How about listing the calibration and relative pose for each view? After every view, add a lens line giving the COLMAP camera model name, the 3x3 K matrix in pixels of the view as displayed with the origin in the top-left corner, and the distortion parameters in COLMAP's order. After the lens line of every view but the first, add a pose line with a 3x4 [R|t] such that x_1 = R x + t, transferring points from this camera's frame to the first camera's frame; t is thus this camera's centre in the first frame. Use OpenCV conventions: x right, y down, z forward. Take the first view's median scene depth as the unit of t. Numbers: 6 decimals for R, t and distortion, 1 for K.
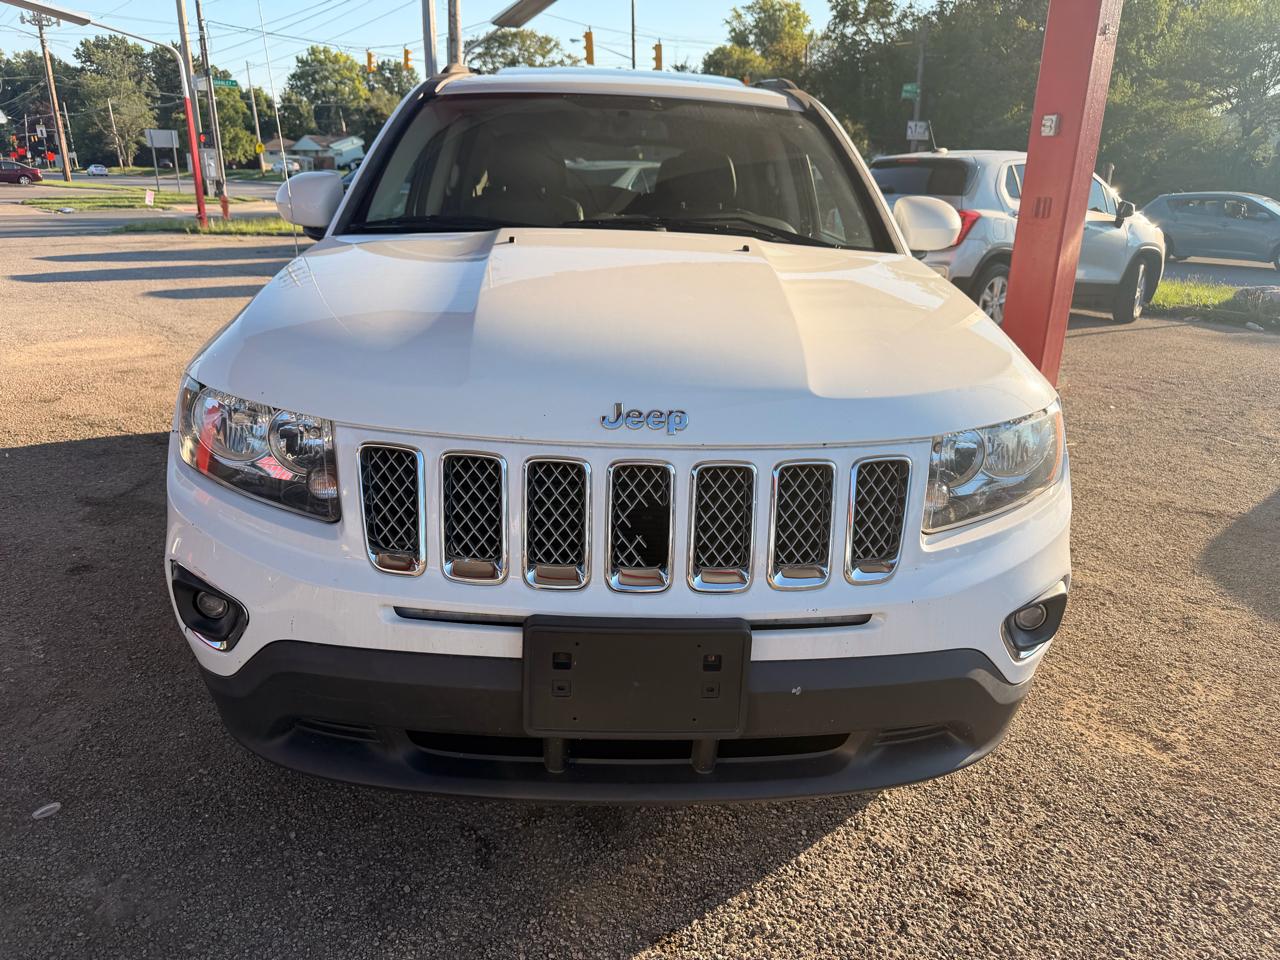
lens RADIAL K [[891.7, 0, 636.2], [0, 891.7, 476.1], [0, 0, 1]] dist [0.001682, -0.005254]
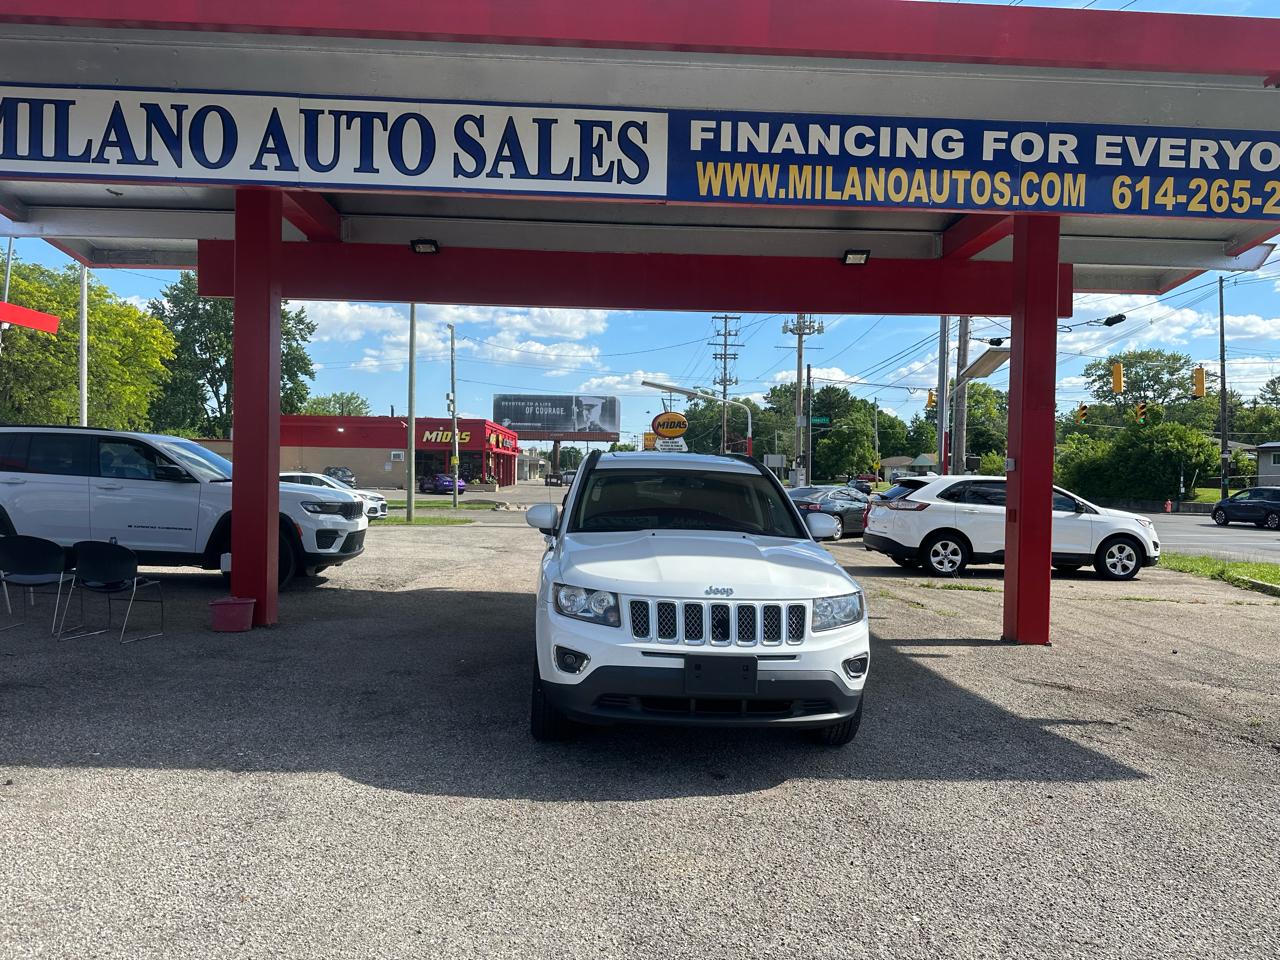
lens RADIAL K [[890.7, 0, 640.0], [0, 890.7, 480.0], [0, 0, 1]] dist [-0.018853, -0.006203]
pose [[0.999240, -0.002706, 0.038883, -0.392128], [0.014587, 0.951056, -0.308674, 0.526706], [-0.036144, 0.309006, 0.950373, -2.088438]]
